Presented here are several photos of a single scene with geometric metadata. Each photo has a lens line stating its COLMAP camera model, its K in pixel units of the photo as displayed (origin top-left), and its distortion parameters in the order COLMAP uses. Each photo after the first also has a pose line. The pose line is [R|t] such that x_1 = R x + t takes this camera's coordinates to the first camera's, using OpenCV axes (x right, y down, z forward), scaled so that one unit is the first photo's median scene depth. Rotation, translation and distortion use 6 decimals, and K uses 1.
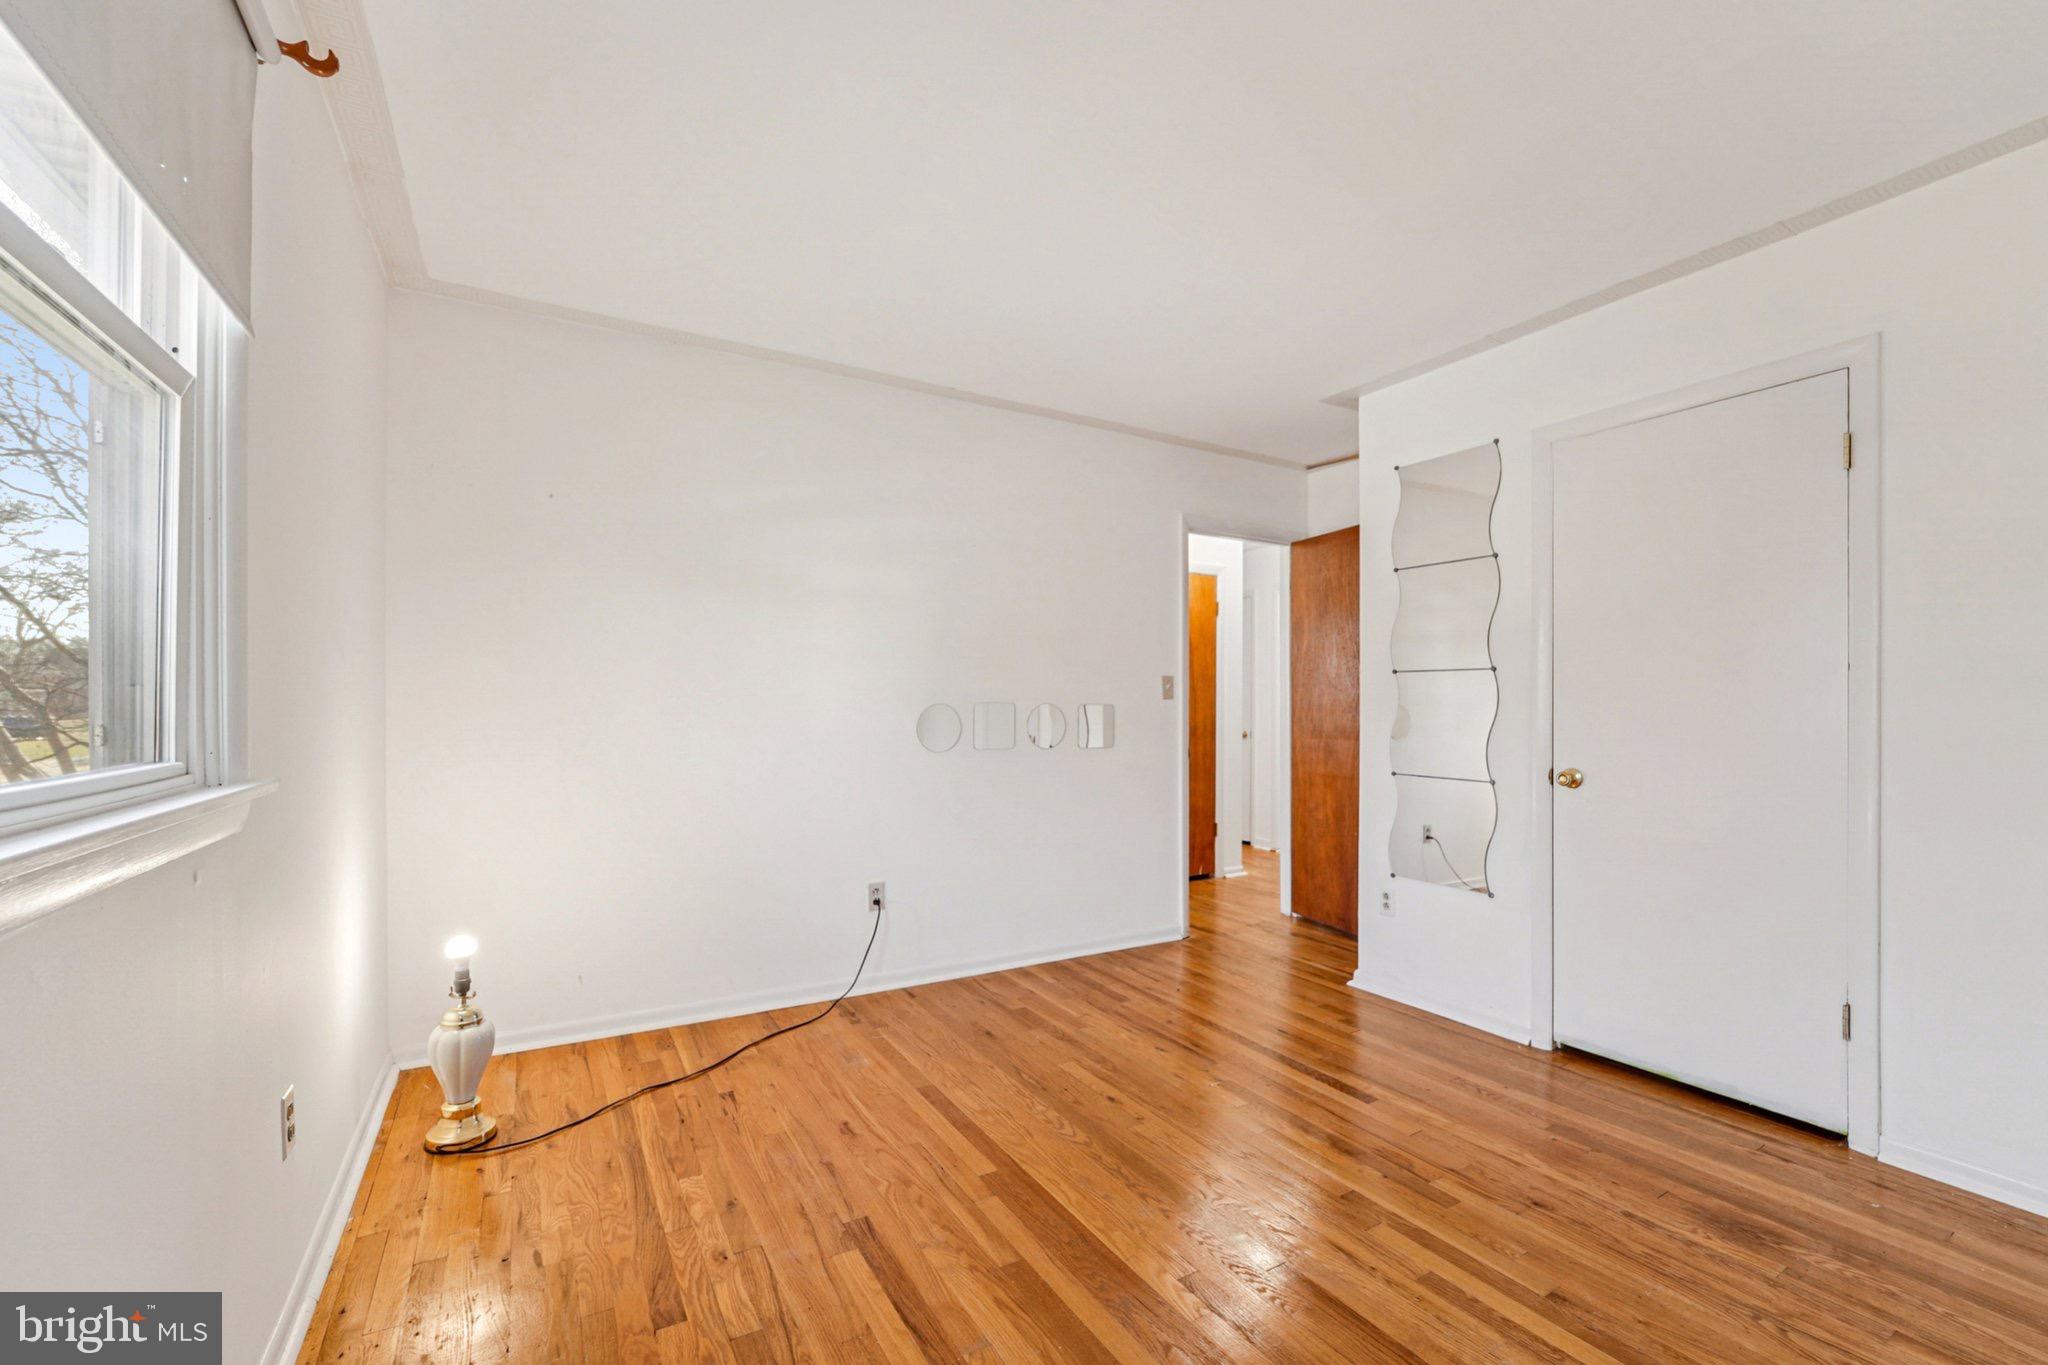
lens RADIAL K [[840.7, 0, 1021.3], [0, 840.7, 698.3], [0, 0, 1]] dist [-0.013020, -0.000684]
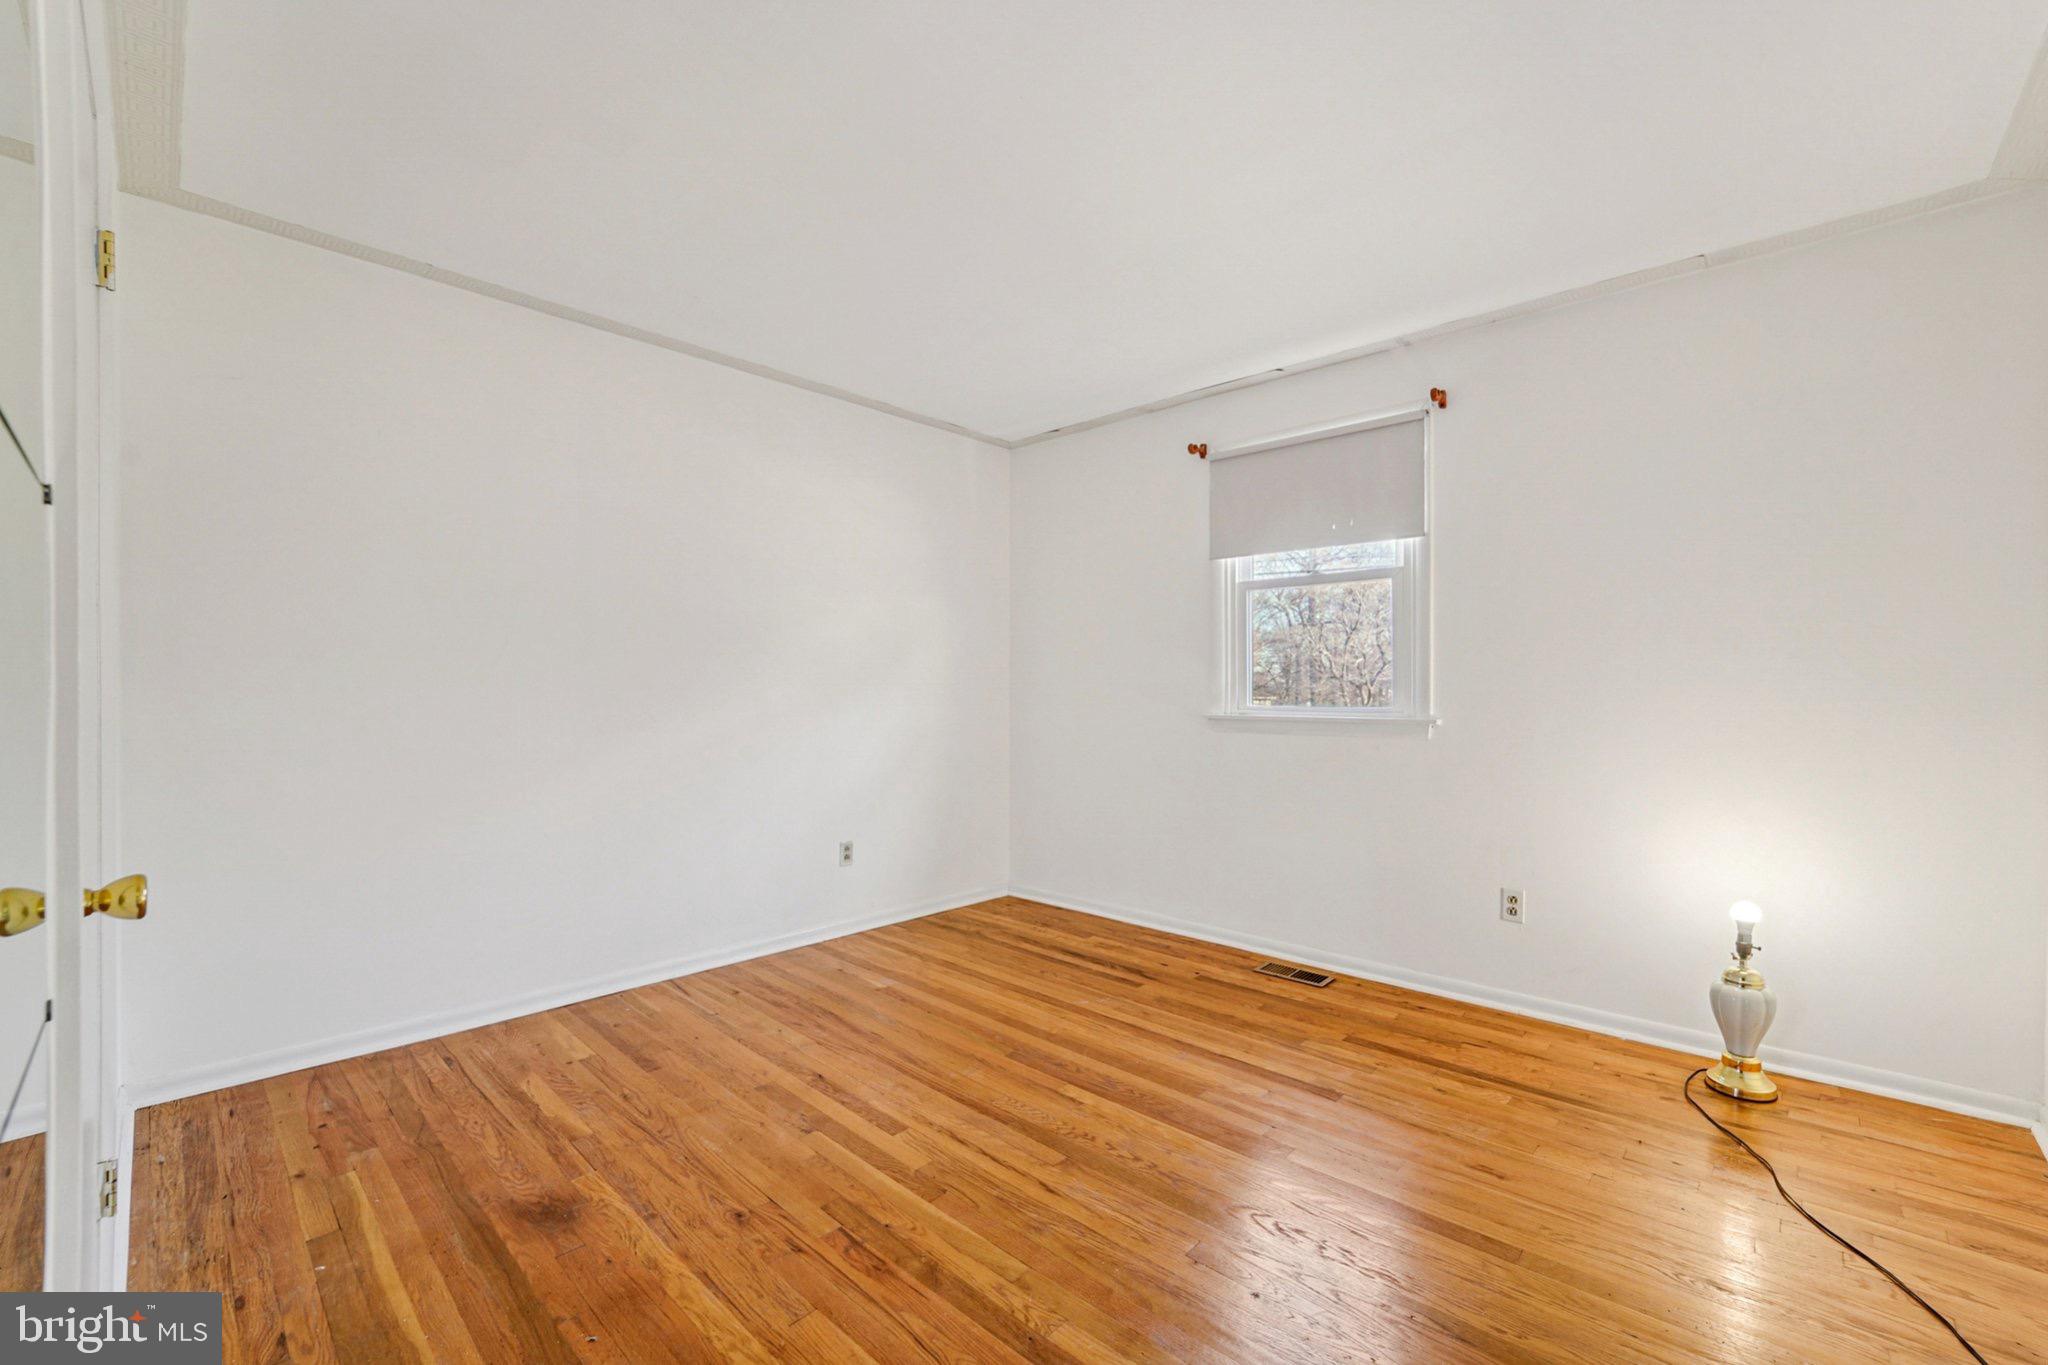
lens RADIAL K [[840.7, 0, 1019.1], [0, 840.7, 693.9], [0, 0, 1]] dist [-0.013020, -0.000684]
pose [[-0.960293, -0.006759, -0.278911, 0.618467], [-0.002635, 0.999882, -0.015156, 0.044080], [0.278981, -0.013819, -0.960197, 2.101350]]
